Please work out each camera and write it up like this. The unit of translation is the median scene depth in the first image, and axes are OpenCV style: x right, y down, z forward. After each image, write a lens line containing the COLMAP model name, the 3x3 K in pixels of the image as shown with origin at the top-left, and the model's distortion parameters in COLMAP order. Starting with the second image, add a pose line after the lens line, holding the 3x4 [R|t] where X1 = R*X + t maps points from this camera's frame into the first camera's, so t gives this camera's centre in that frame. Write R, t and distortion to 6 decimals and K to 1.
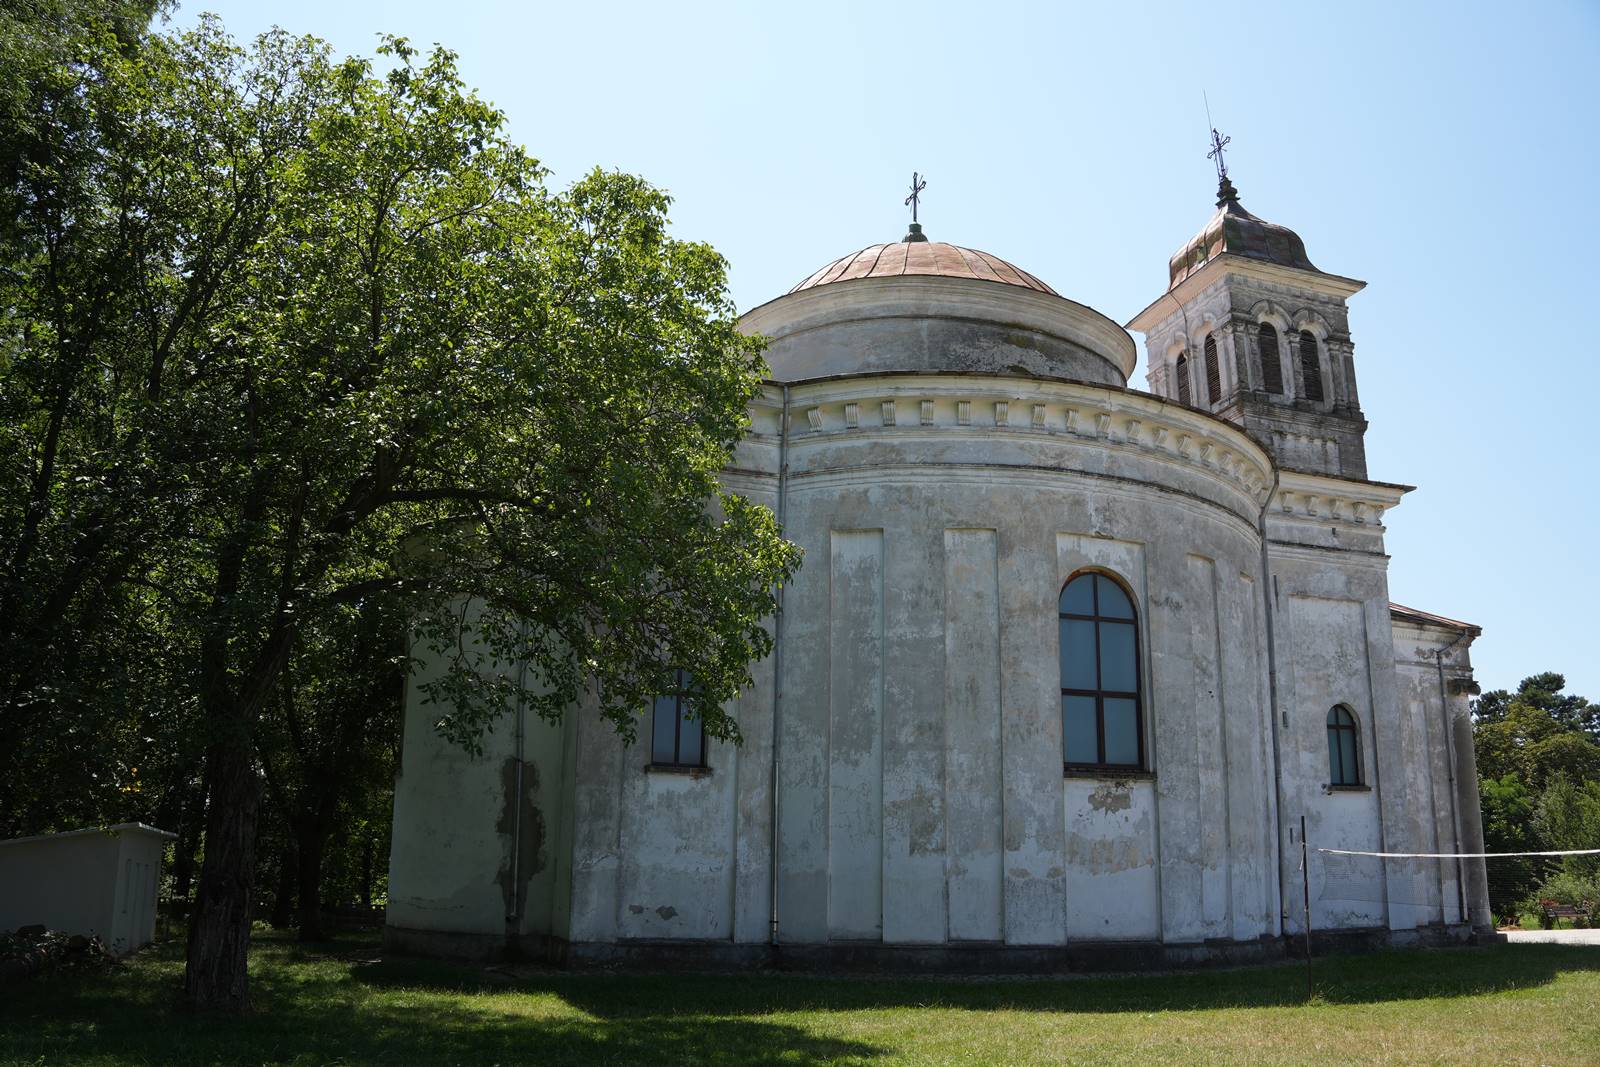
lens RADIAL K [[1278.7, 0, 800.0], [0, 1278.7, 533.5], [0, 0, 1]] dist [-0.186622, 0.105149]
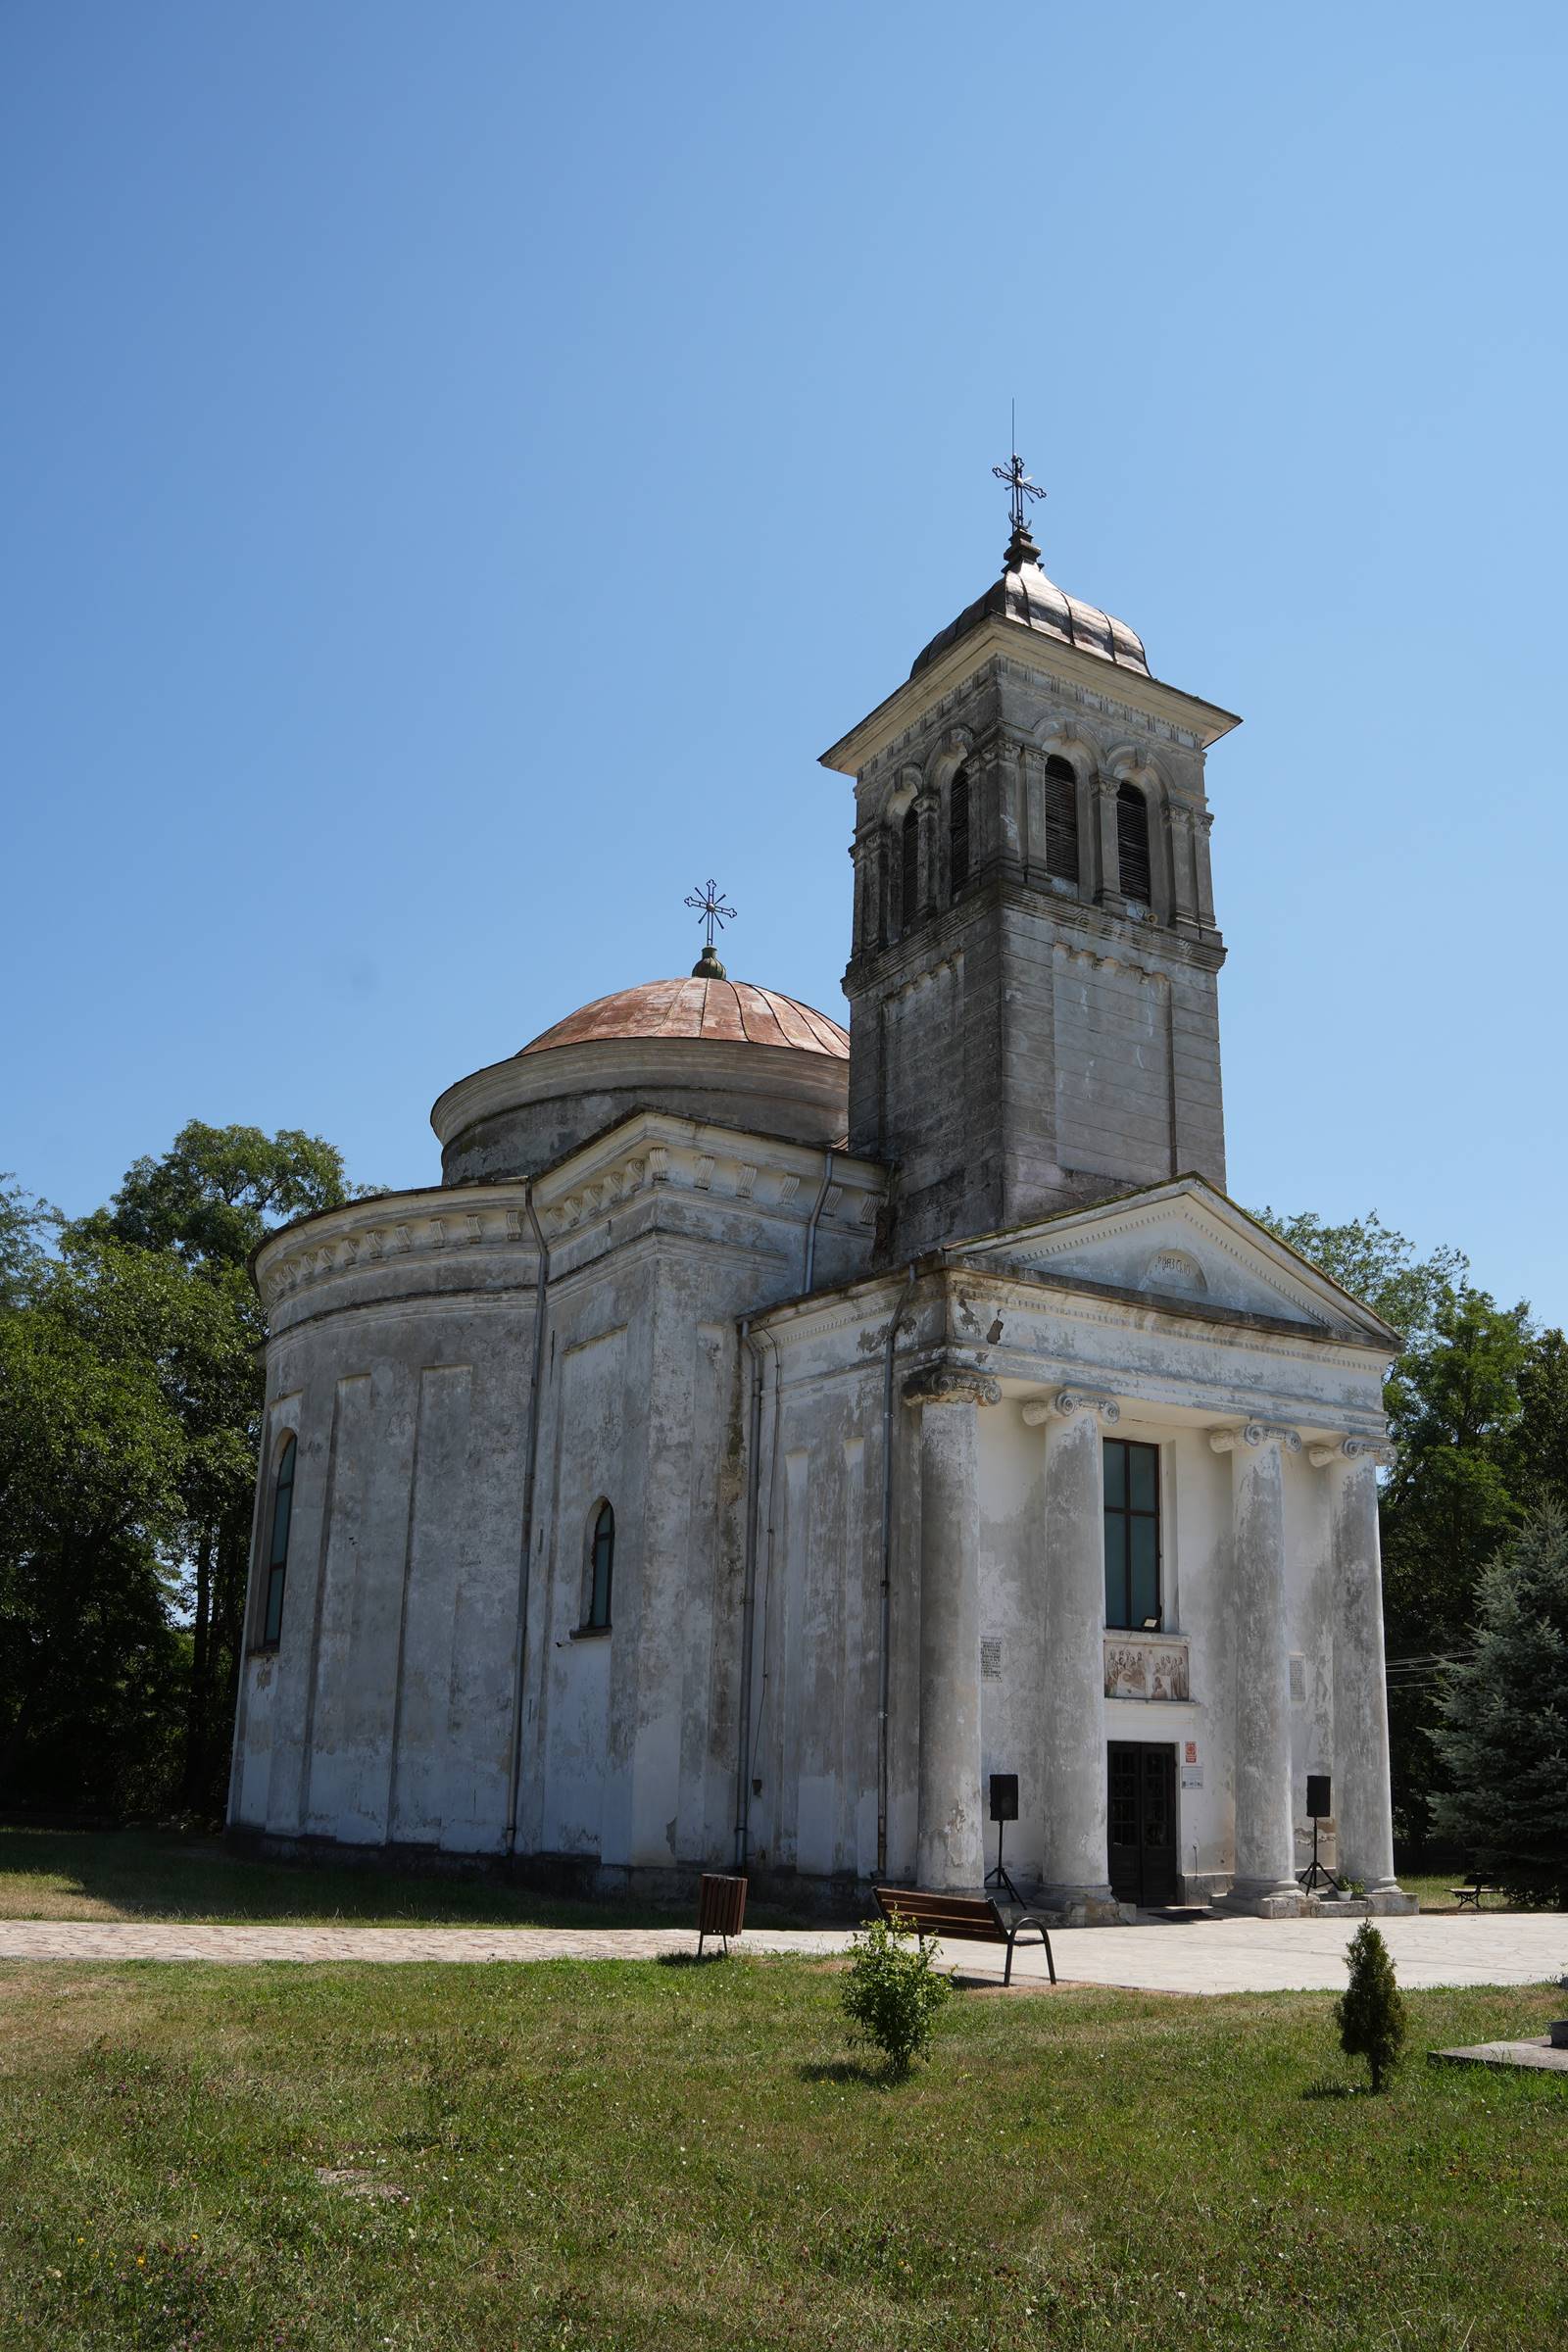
lens RADIAL K [[1879.6, 0, 780.5], [0, 1879.6, 1176.6], [0, 0, 1]] dist [-0.186622, 0.105149]
pose [[0.203554, -0.320087, -0.925262, 1.407371], [0.240020, 0.932524, -0.269796, 0.266439], [0.949187, -0.167164, 0.266646, 0.869176]]
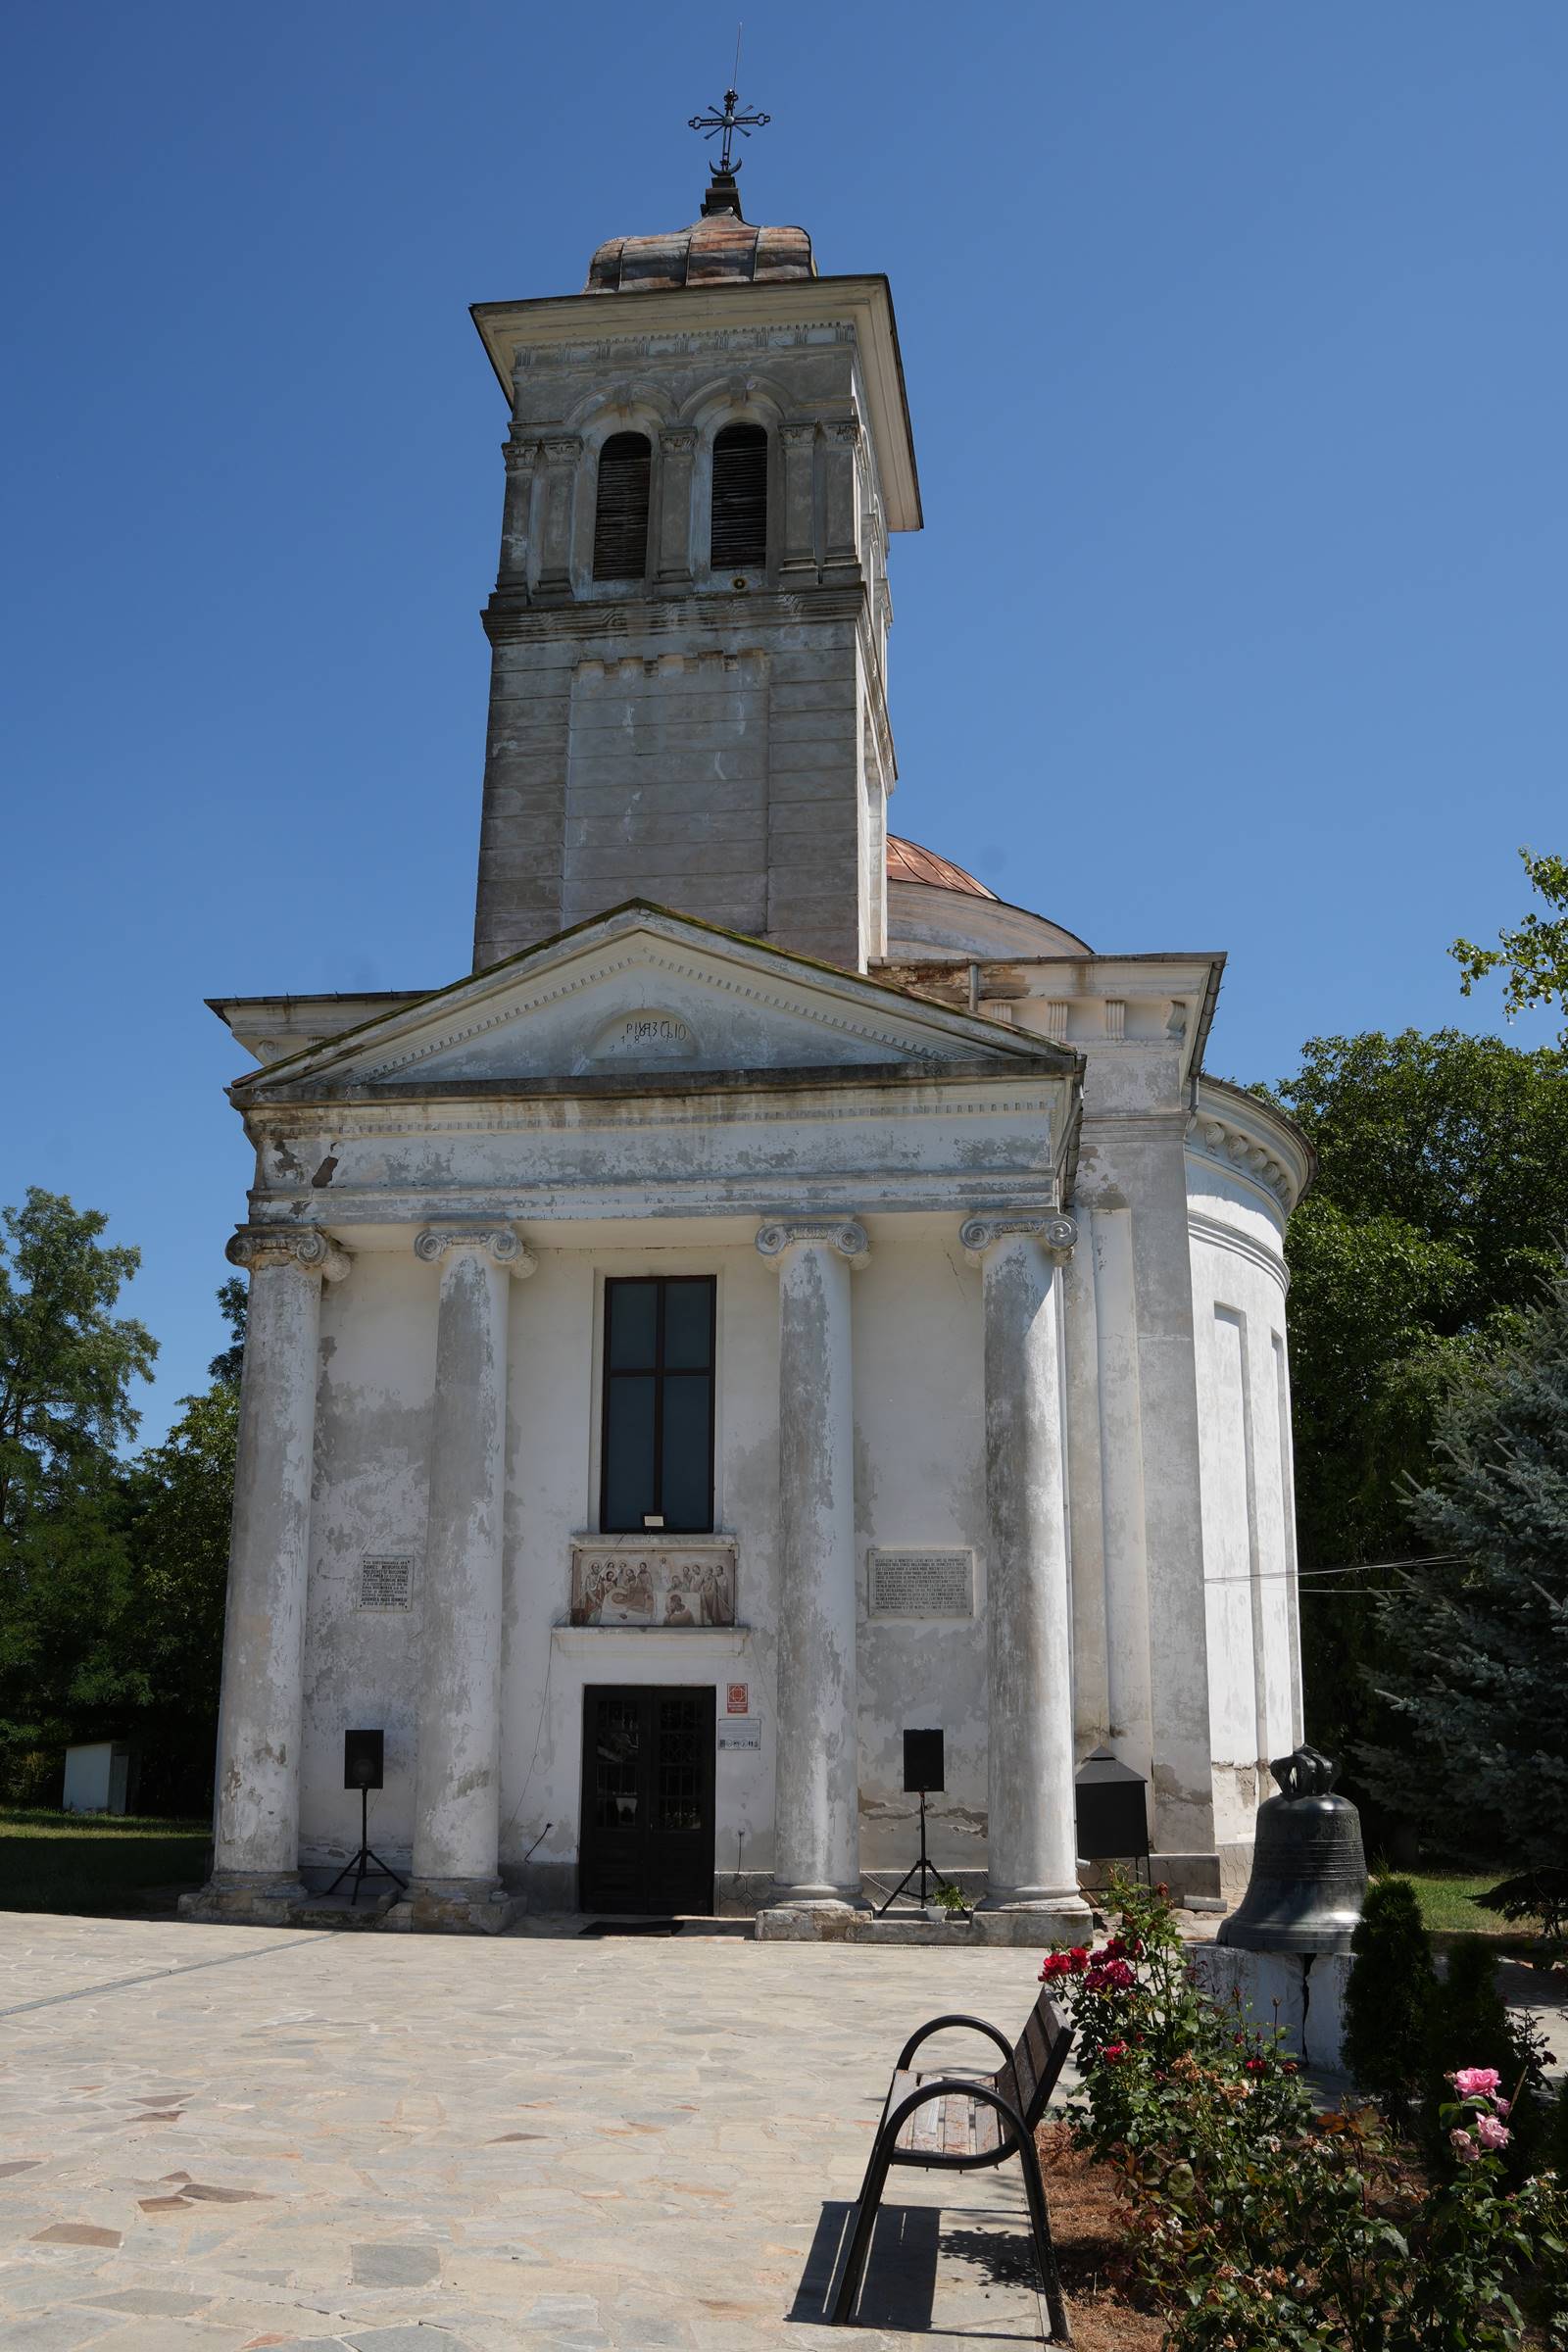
lens RADIAL K [[1957.0, 0, 790.5], [0, 1957.0, 1172.5], [0, 0, 1]] dist [-0.166037, 0.071317]
pose [[-0.424534, -0.284958, -0.859401, 1.150151], [0.234272, 0.882286, -0.408274, 0.449923], [0.874578, -0.374660, -0.307802, 1.533255]]
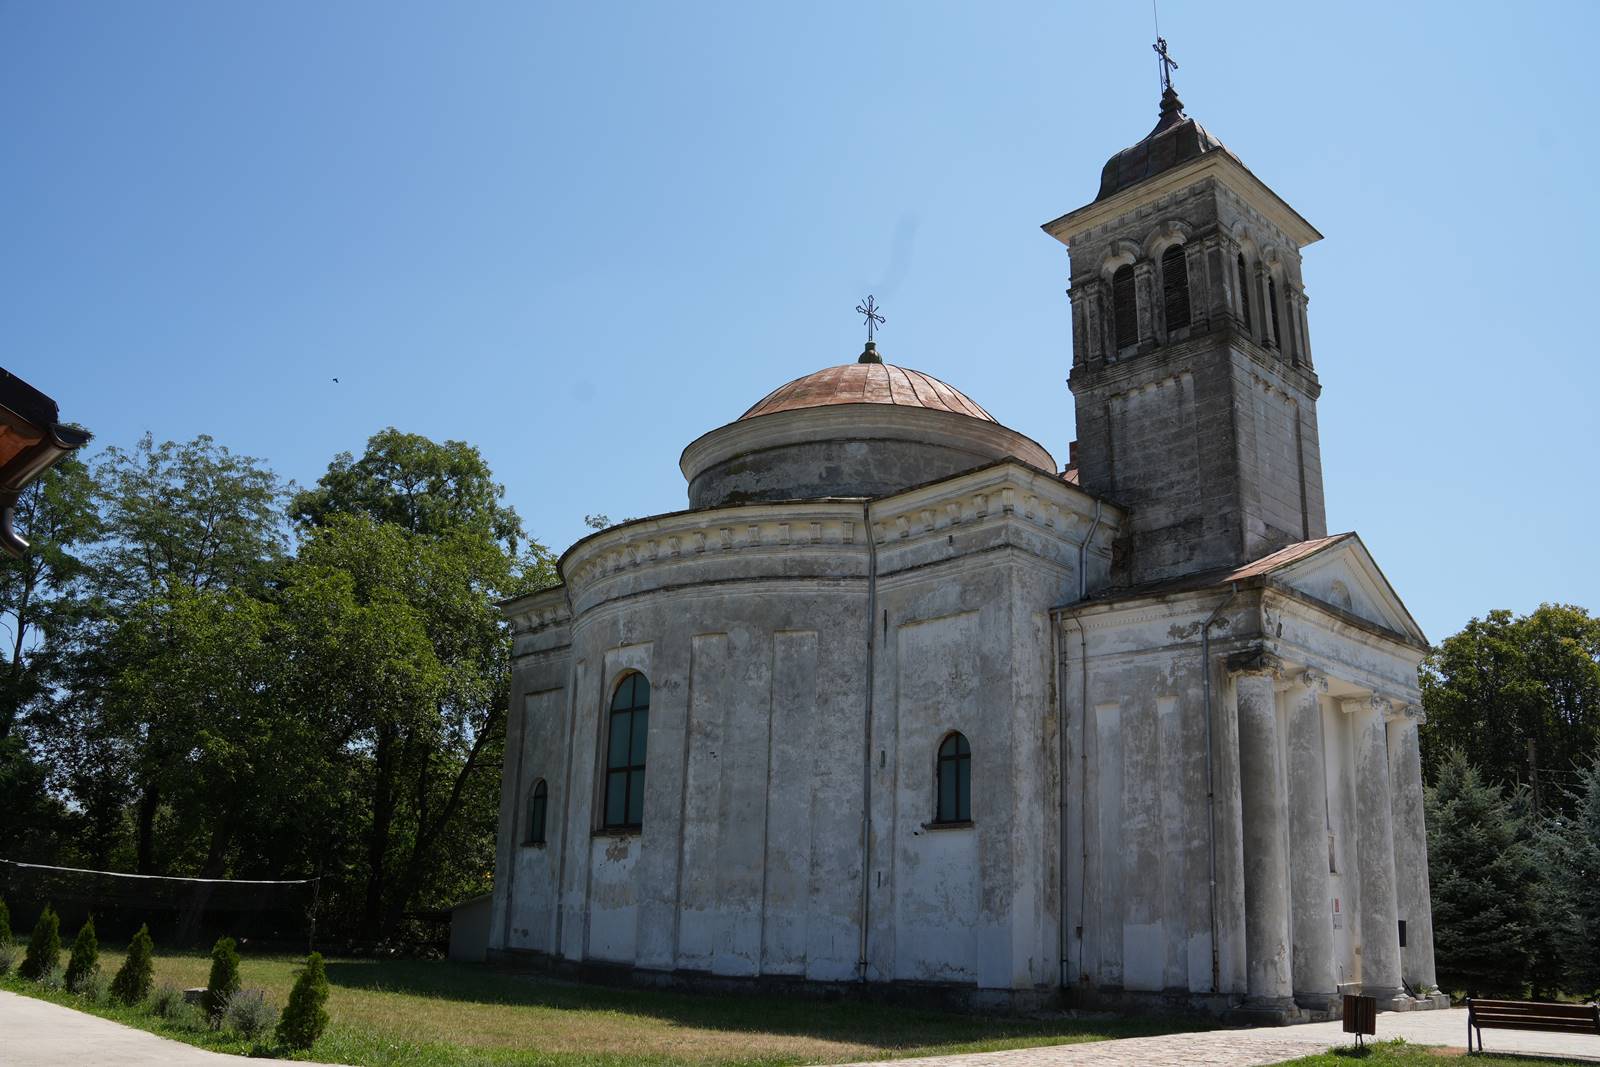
lens RADIAL K [[1278.7, 0, 800.0], [0, 1278.7, 533.5], [0, 0, 1]] dist [-0.186622, 0.105149]
pose [[0.406785, -0.273399, -0.871653, 1.250620], [0.219777, 0.955430, -0.197110, 0.159912], [0.886693, -0.111387, 0.448741, 0.509609]]
